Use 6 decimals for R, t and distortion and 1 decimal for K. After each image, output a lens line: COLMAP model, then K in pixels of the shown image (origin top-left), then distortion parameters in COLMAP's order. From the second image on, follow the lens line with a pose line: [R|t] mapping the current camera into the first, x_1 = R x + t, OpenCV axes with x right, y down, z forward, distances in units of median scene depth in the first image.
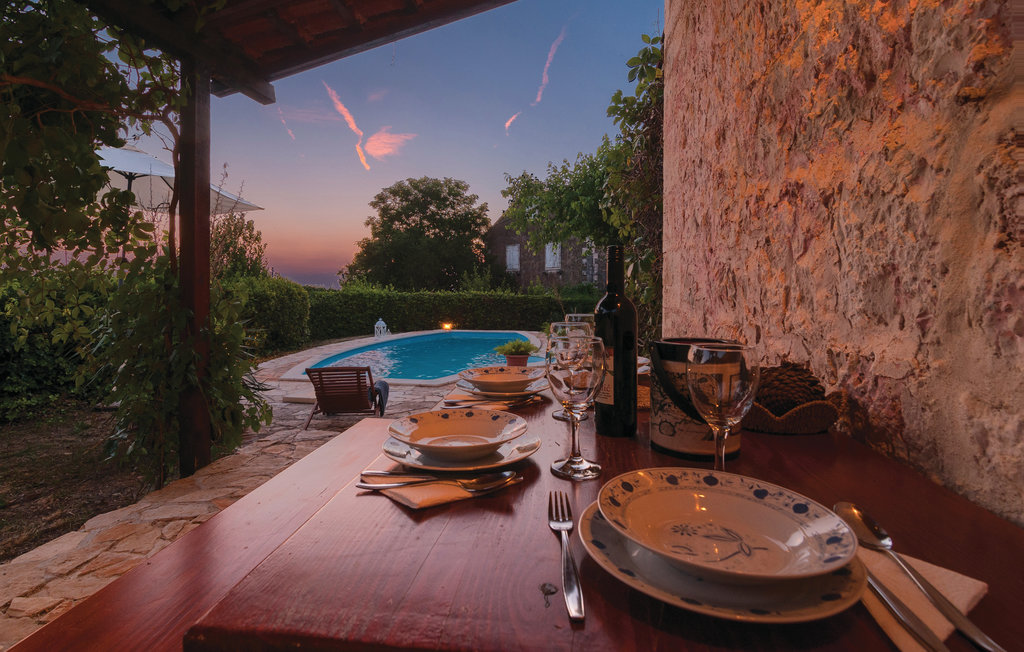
lens RADIAL K [[514.4, 0, 515.0], [0, 514.4, 295.2], [0, 0, 1]] dist [0.071240, 0.000024]
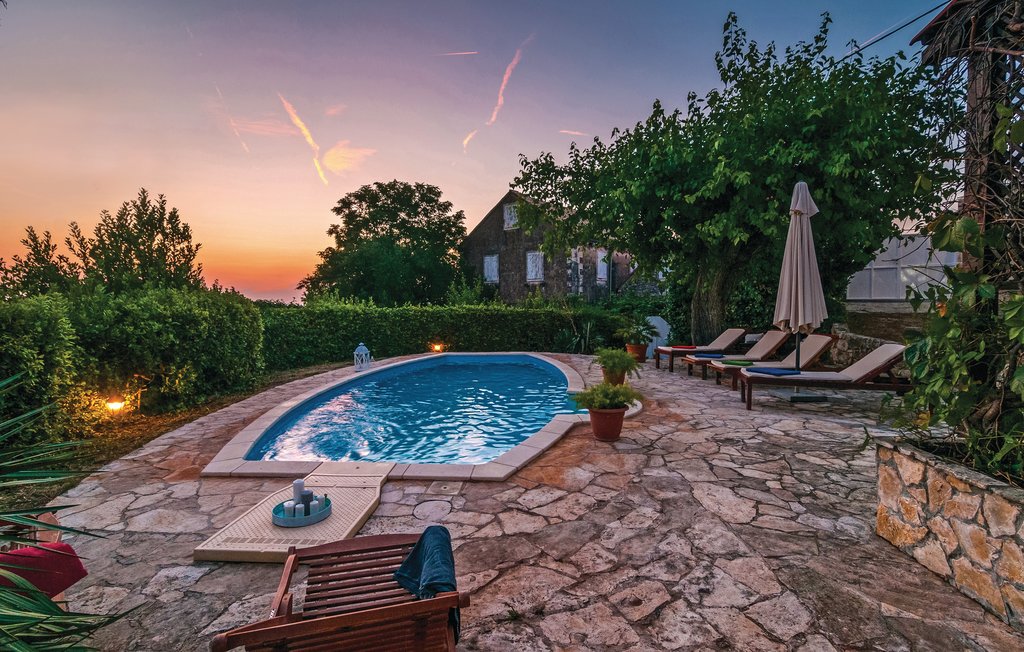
lens RADIAL K [[493.7, 0, 533.4], [0, 493.7, 326.3], [0, 0, 1]] dist [-0.003575, -0.000114]
pose [[0.993179, -0.018672, 0.115092, -0.035589], [0.014440, 0.999192, 0.037497, -0.001095], [-0.115699, -0.035580, 0.992647, 0.098455]]
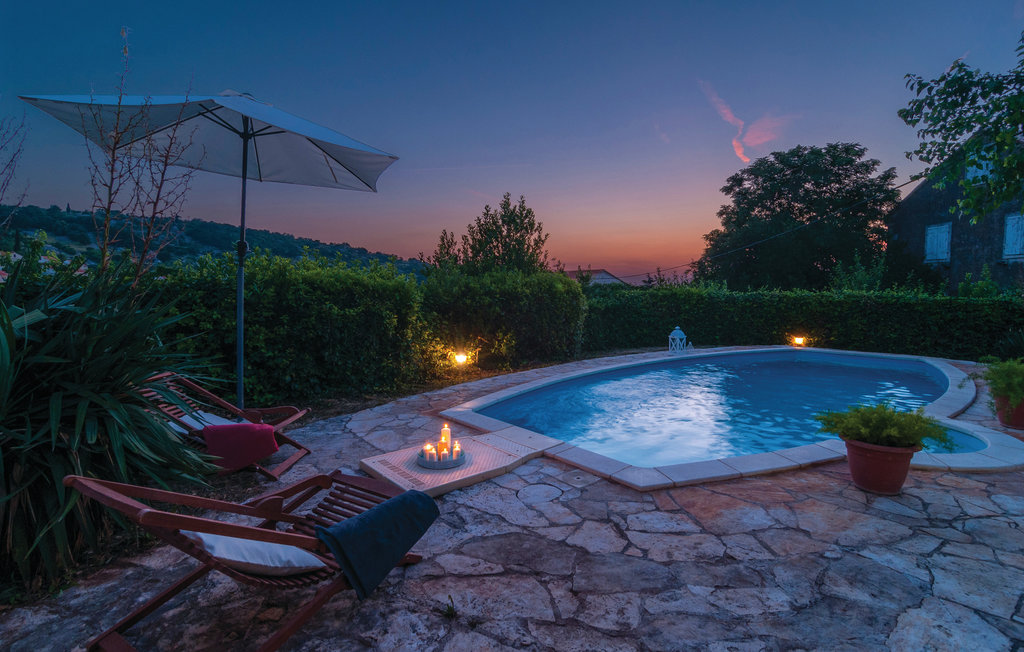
lens RADIAL K [[505.9, 0, 512.0], [0, 505.9, 326.0], [0, 0, 1]] dist [0.002130, 0.001224]
pose [[0.759553, 0.046116, -0.648809, 0.009071], [-0.008344, 0.998092, 0.061173, 0.001000], [0.650392, -0.041051, 0.758488, 0.120334]]
